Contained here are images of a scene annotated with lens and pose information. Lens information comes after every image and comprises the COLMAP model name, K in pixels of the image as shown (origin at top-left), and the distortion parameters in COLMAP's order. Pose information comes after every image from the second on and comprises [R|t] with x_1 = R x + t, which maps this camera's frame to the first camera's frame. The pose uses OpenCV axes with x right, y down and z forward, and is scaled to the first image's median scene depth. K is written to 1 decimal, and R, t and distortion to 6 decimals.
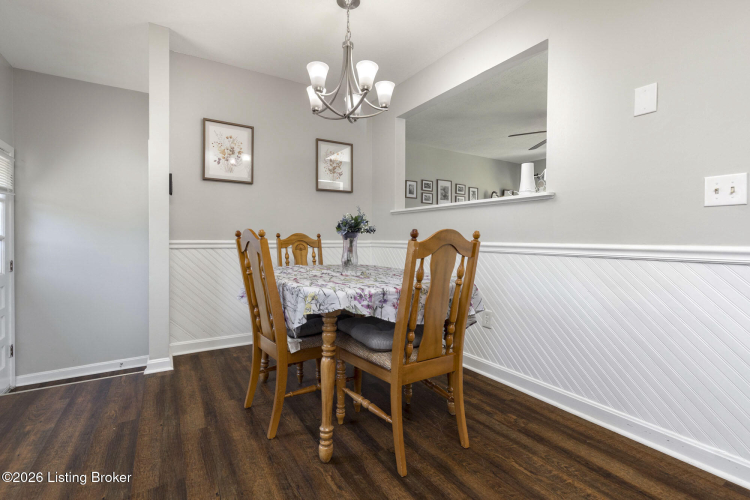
lens RADIAL K [[345.0, 0, 371.9], [0, 345.0, 242.9], [0, 0, 1]] dist [0.001446, 0.000130]
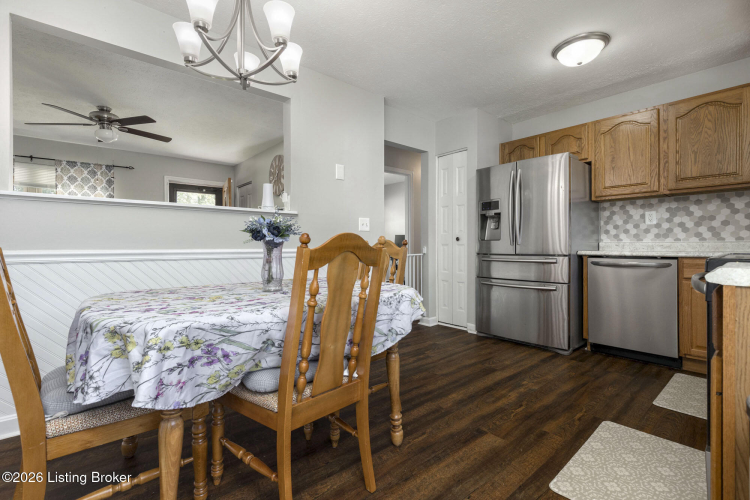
lens RADIAL K [[339.4, 0, 376.8], [0, 339.4, 251.2], [0, 0, 1]] dist [0.004669, 0.000114]
pose [[-0.167878, -0.017091, 0.985660, -0.669221], [0.013000, 0.999724, 0.019549, -0.010920], [-0.985722, 0.016096, -0.167609, 0.690355]]
